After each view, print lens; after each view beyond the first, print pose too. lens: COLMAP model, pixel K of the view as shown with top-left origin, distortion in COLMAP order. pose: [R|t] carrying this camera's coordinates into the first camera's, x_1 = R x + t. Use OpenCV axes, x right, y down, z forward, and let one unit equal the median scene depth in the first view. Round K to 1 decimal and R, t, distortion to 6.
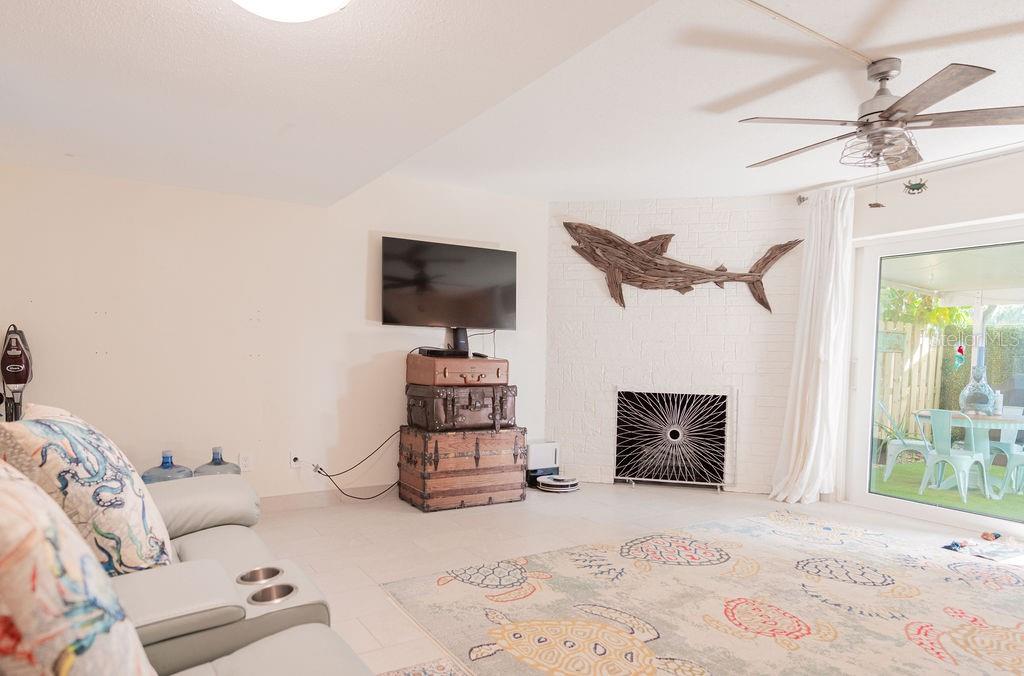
lens RADIAL K [[622.0, 0, 509.4], [0, 622.0, 379.6], [0, 0, 1]] dist [0.012982, -0.003176]
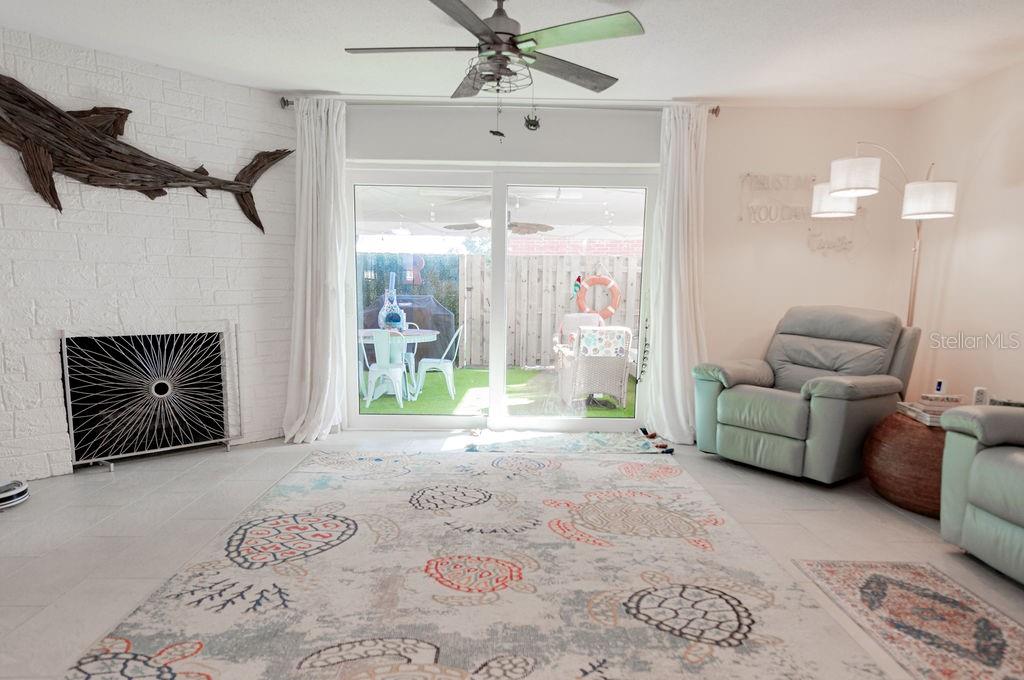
lens RADIAL K [[624.9, 0, 509.9], [0, 624.9, 381.0], [0, 0, 1]] dist [0.010939, -0.001284]
pose [[0.517108, -0.141699, 0.844110, -0.162185], [0.032426, 0.988736, 0.146113, -0.019202], [-0.855306, -0.048185, 0.515878, 0.246805]]
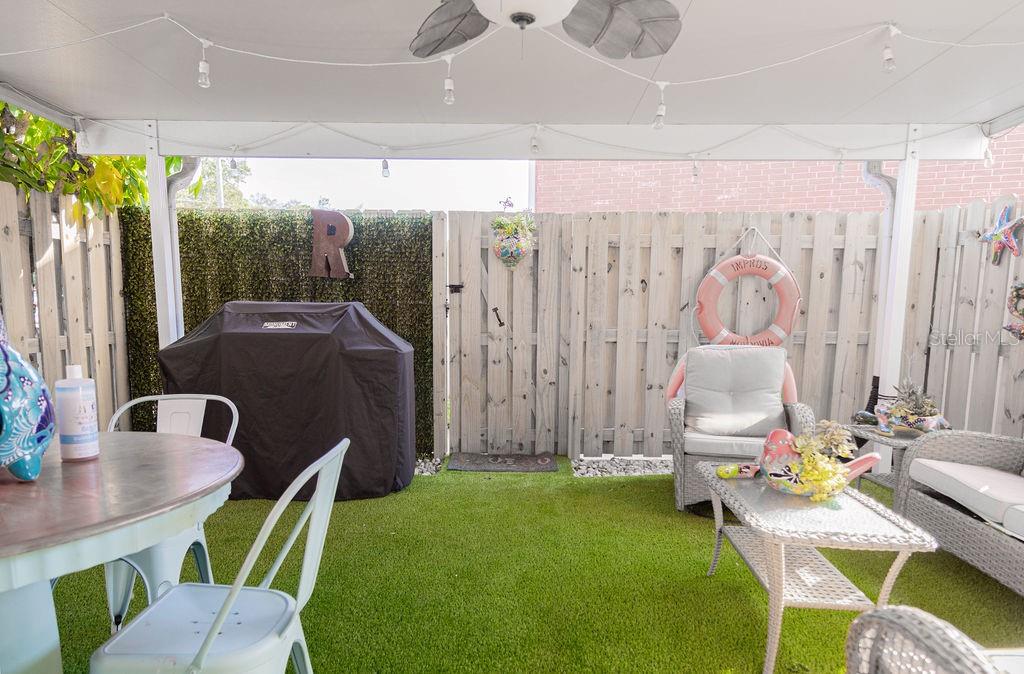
lens RADIAL K [[627.1, 0, 508.8], [0, 627.1, 376.2], [0, 0, 1]] dist [0.019595, -0.006313]
pose [[0.547868, -0.125986, 0.827024, 0.806010], [0.039795, 0.991401, 0.124664, -0.006060], [-0.835618, -0.035387, 0.548170, 0.856918]]
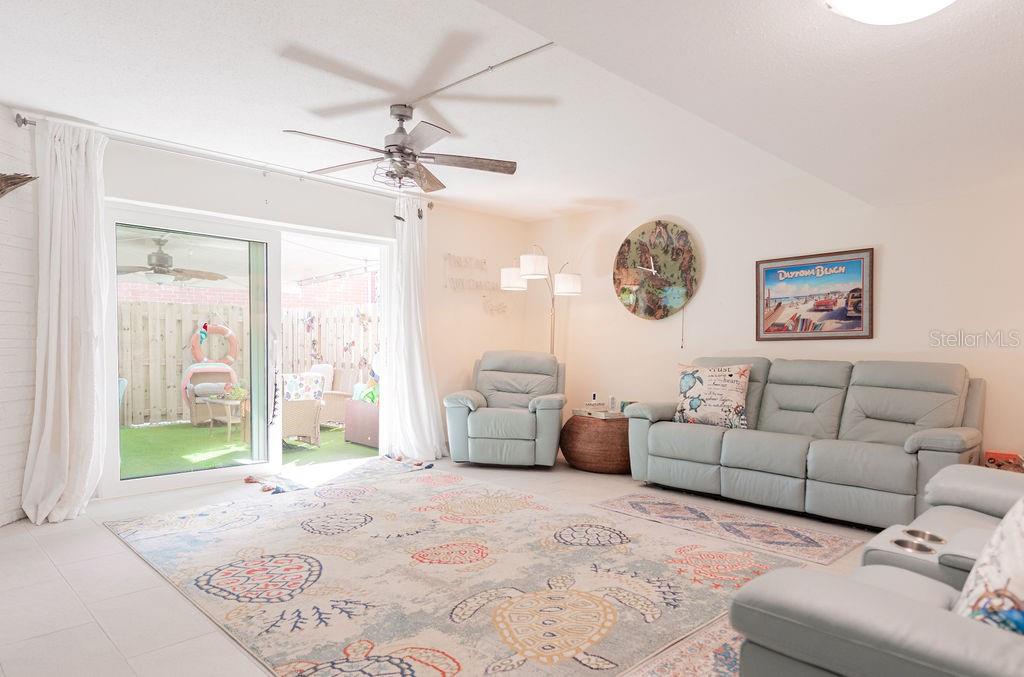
lens RADIAL K [[622.0, 0, 509.4], [0, 622.0, 380.1], [0, 0, 1]] dist [0.012982, -0.003176]
pose [[-0.216811, -0.082554, 0.972717, -0.397113], [0.022273, 0.995740, 0.089473, -0.032447], [-0.975960, 0.041064, -0.214048, 0.583184]]
